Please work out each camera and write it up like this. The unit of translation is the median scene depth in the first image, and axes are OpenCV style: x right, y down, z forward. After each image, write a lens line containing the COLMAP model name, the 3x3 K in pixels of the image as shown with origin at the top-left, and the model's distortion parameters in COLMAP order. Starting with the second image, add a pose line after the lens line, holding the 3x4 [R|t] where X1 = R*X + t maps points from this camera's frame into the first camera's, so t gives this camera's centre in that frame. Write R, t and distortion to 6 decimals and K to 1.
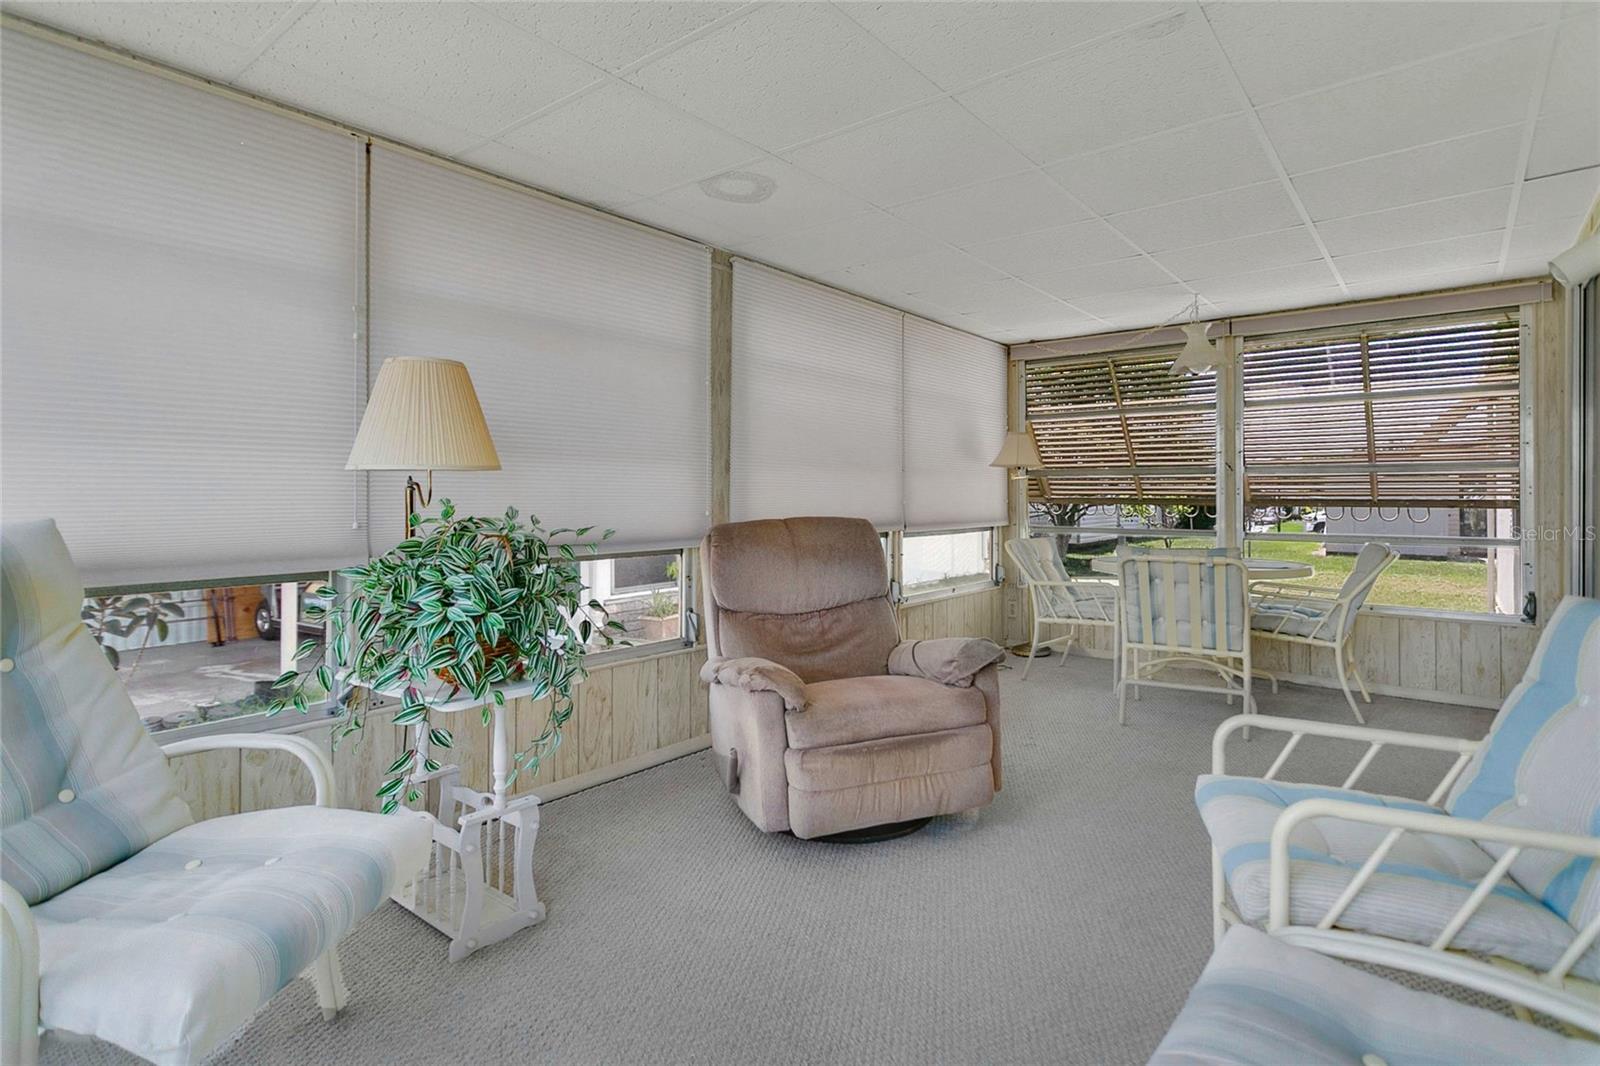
lens RADIAL K [[781.2, 0, 800.0], [0, 781.2, 533.0], [0, 0, 1]] dist [0.009723, 0.000247]
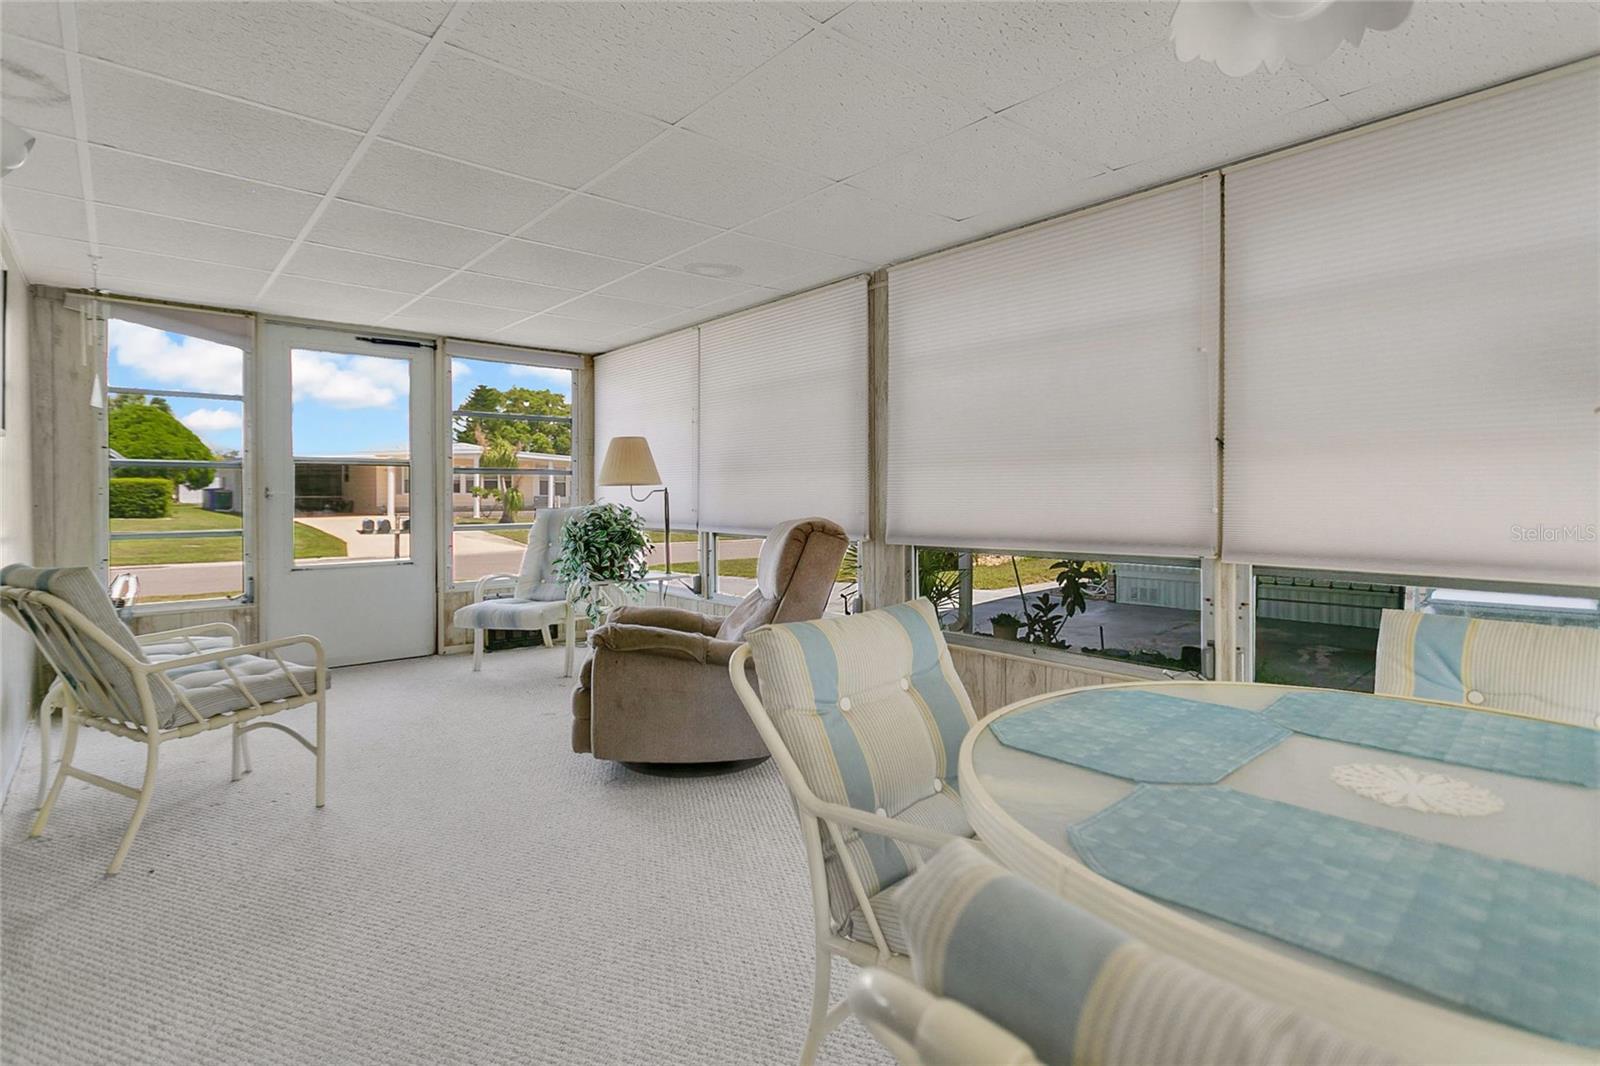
lens RADIAL K [[781.2, 0, 800.0], [0, 781.2, 533.0], [0, 0, 1]] dist [0.009723, 0.000247]
pose [[-0.131917, 0.009666, -0.991214, 1.196484], [-0.052731, 0.998468, 0.016755, -0.017849], [0.989857, 0.054478, -0.131205, 1.291494]]
